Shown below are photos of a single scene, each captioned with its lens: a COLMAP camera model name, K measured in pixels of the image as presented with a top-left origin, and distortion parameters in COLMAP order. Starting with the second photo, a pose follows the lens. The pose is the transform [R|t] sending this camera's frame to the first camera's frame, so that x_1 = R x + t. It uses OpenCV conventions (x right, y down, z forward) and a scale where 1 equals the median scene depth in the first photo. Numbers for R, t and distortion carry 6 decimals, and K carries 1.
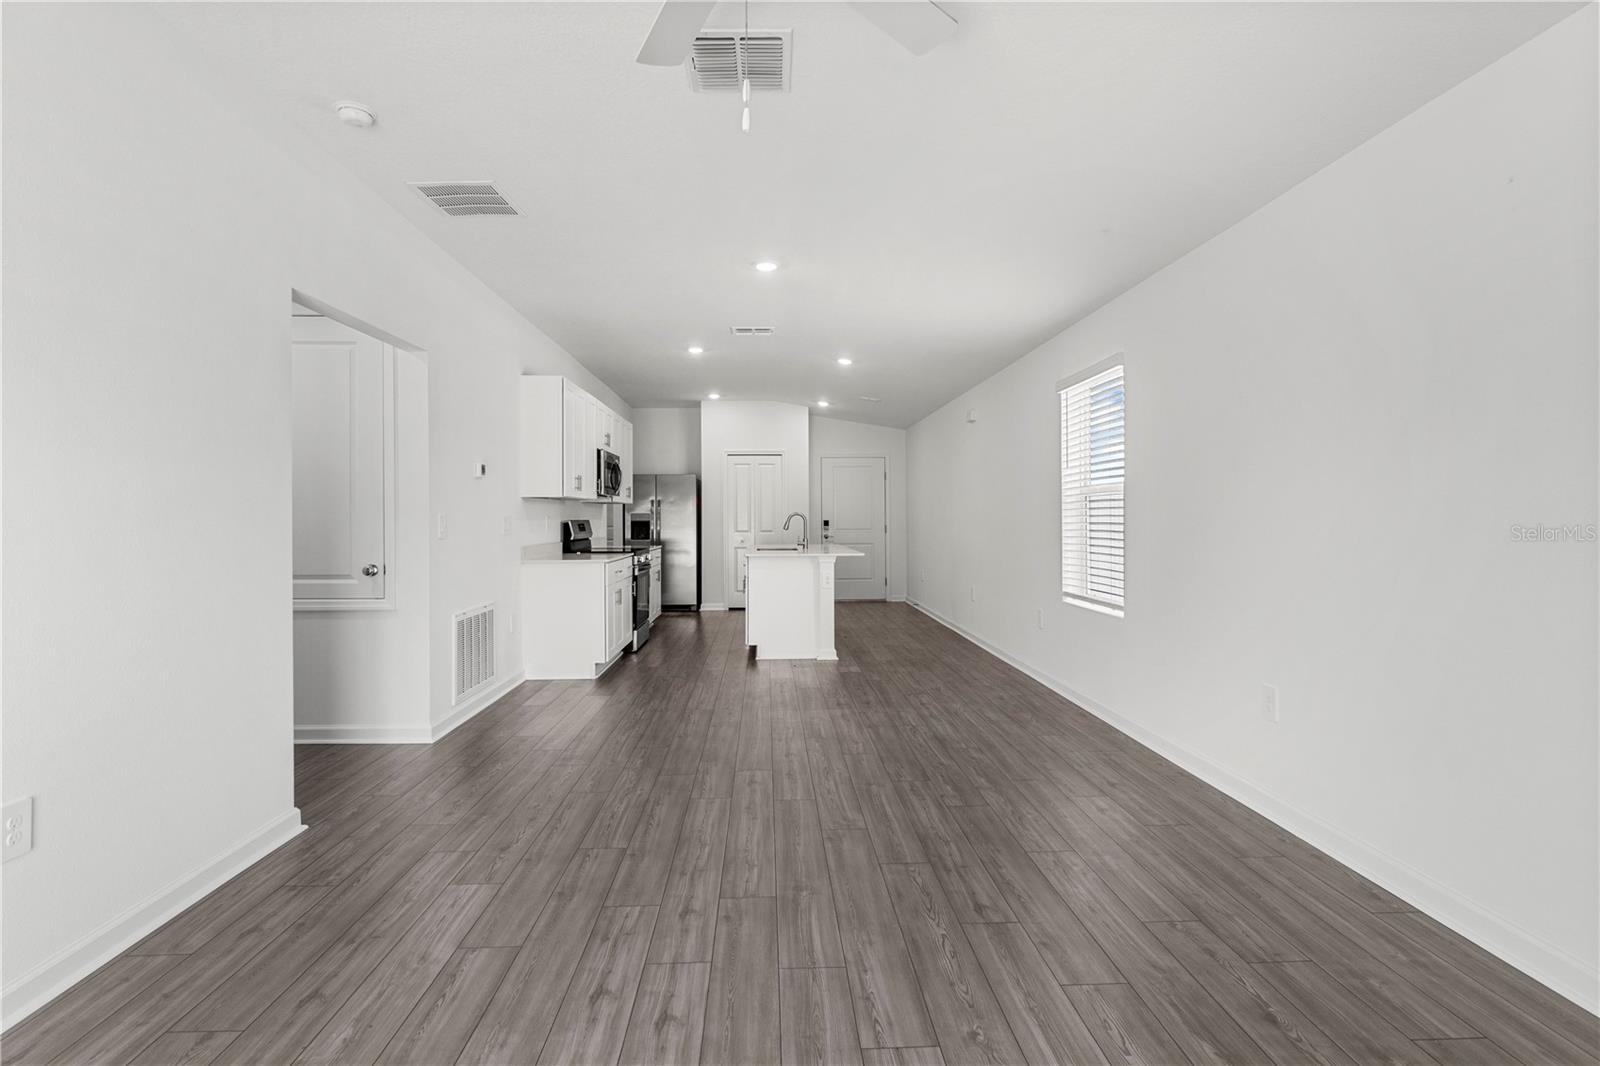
lens RADIAL K [[758.9, 0, 794.0], [0, 758.9, 518.6], [0, 0, 1]] dist [-0.002986, 0.000536]
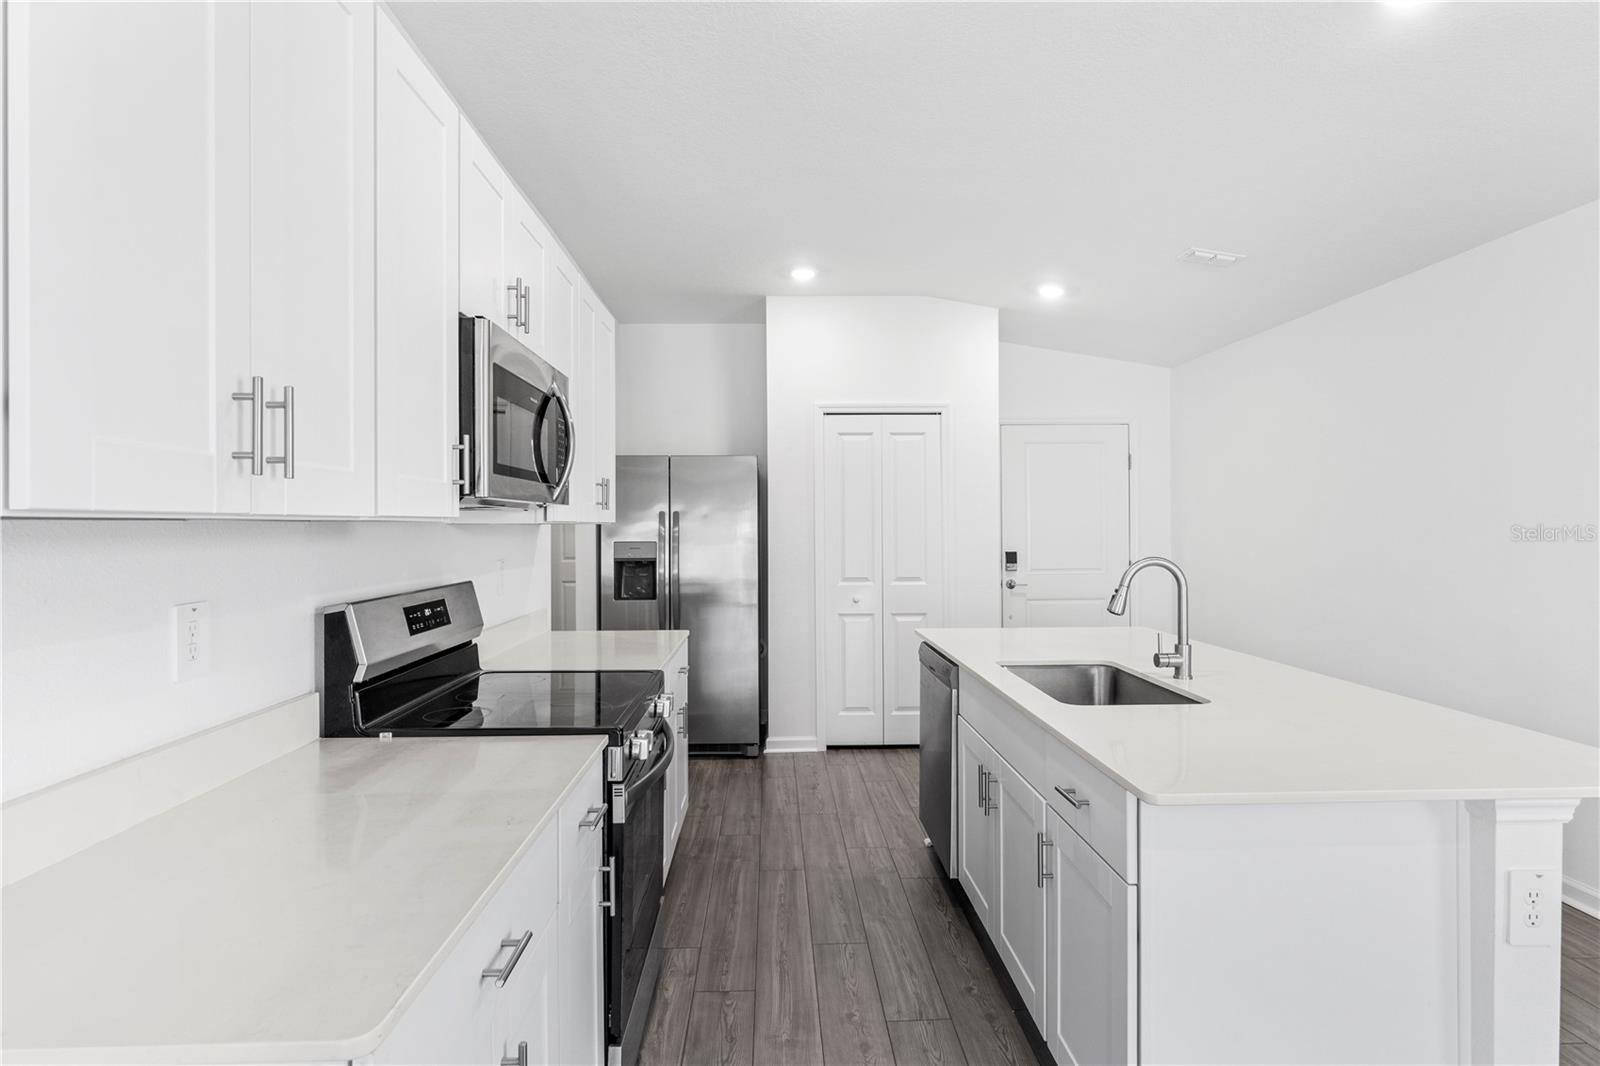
lens RADIAL K [[829.4, 0, 796.4], [0, 829.4, 524.7], [0, 0, 1]] dist [0.003115, 0.000833]
pose [[0.999972, -0.000613, -0.007465, -0.243243], [0.000596, 0.999997, -0.002220, -0.036899], [0.007466, 0.002216, 0.999970, 1.201298]]
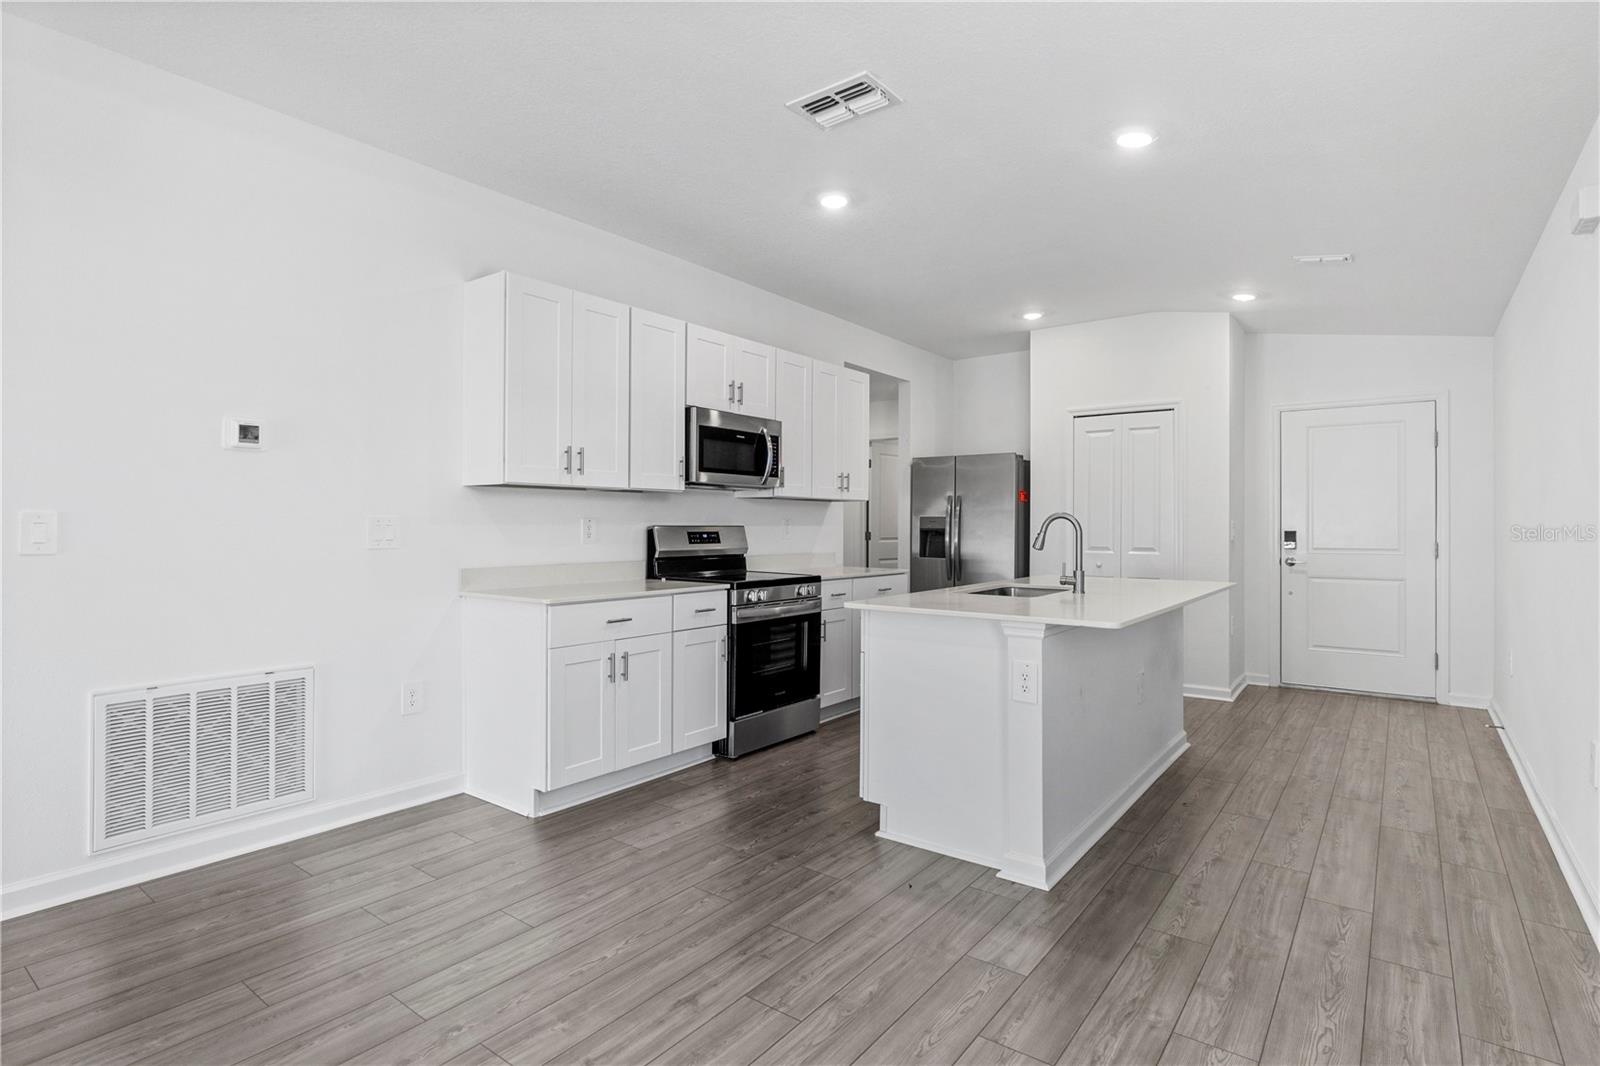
lens RADIAL K [[800.8, 0, 793.4], [0, 800.8, 519.4], [0, 0, 1]] dist [-0.002509, 0.000345]
pose [[0.770364, 0.003326, -0.637596, 0.338884], [-0.008079, 0.999957, -0.004544, -0.001071], [0.637553, 0.008652, 0.770358, 0.939028]]
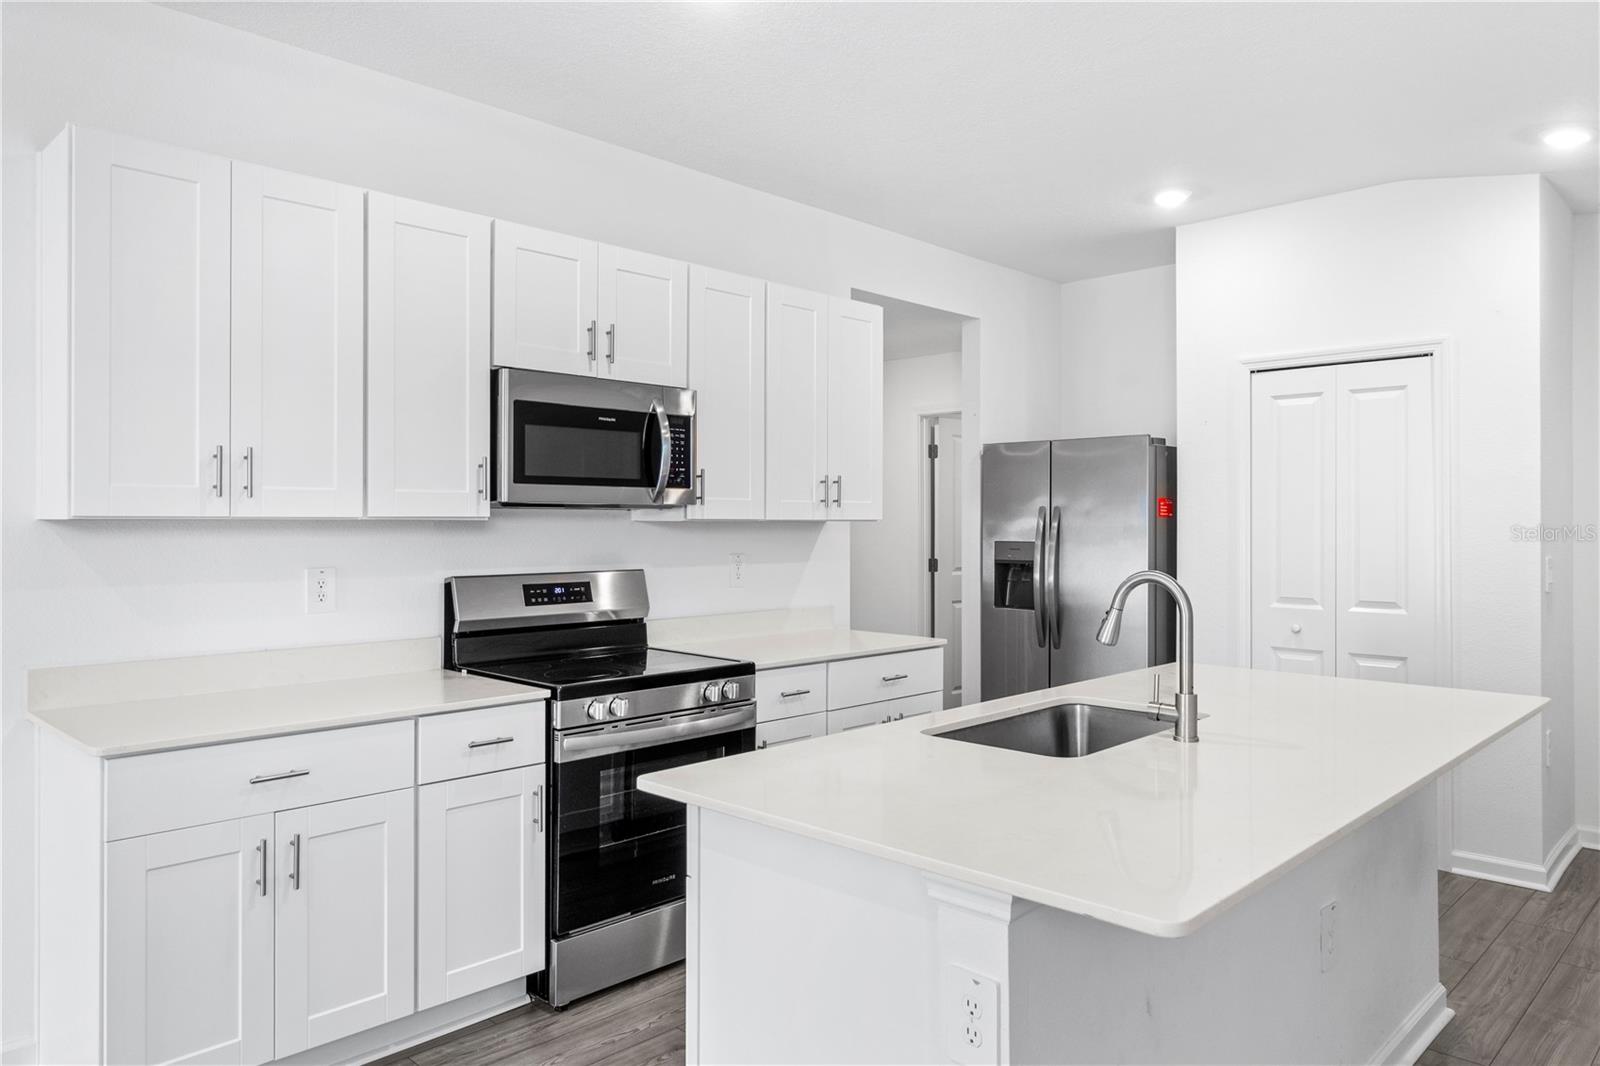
lens RADIAL K [[1070.8, 0, 792.2], [0, 1070.8, 515.5], [0, 0, 1]] dist [0.002821, 0.003781]
pose [[0.686303, 0.000254, -0.727316, 0.289280], [-0.004838, 0.999979, -0.004216, -0.040756], [0.727299, 0.006412, 0.686290, 1.269672]]
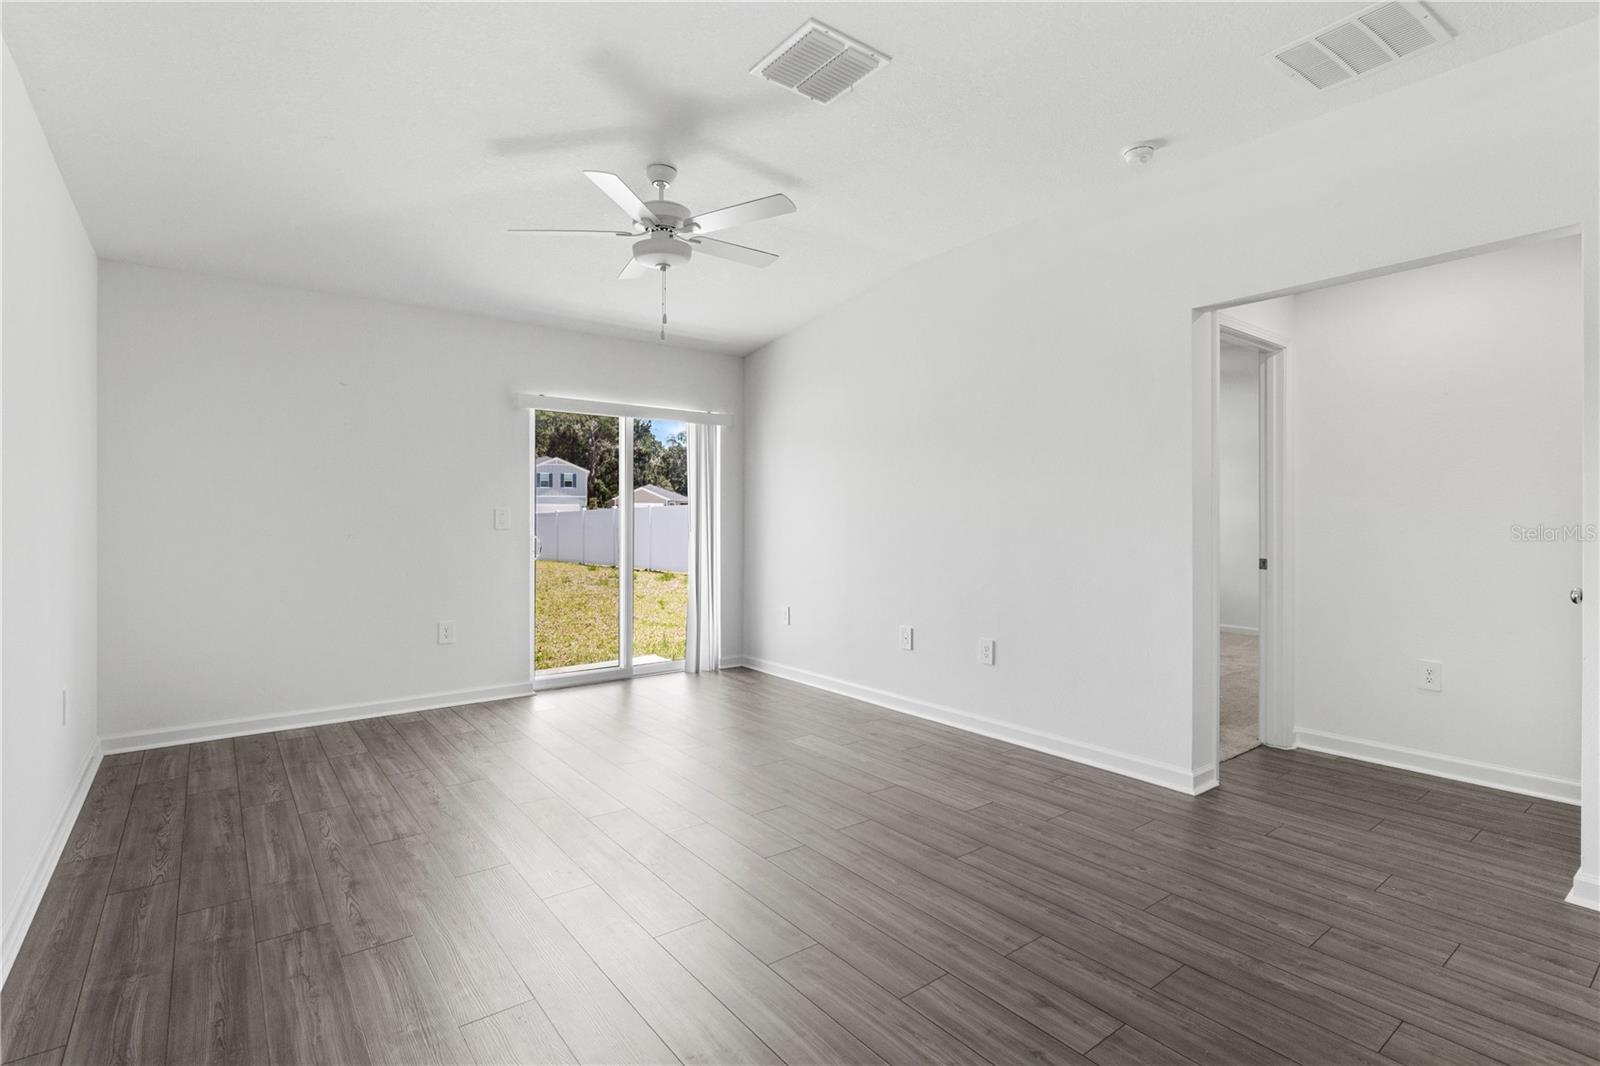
lens RADIAL K [[758.9, 0, 794.0], [0, 758.9, 518.6], [0, 0, 1]] dist [-0.002986, 0.000536]
pose [[-0.815688, 0.001255, -0.578491, 0.338094], [-0.002047, 0.999985, 0.005056, 0.000027], [0.578489, 0.005308, -0.815673, 1.119568]]
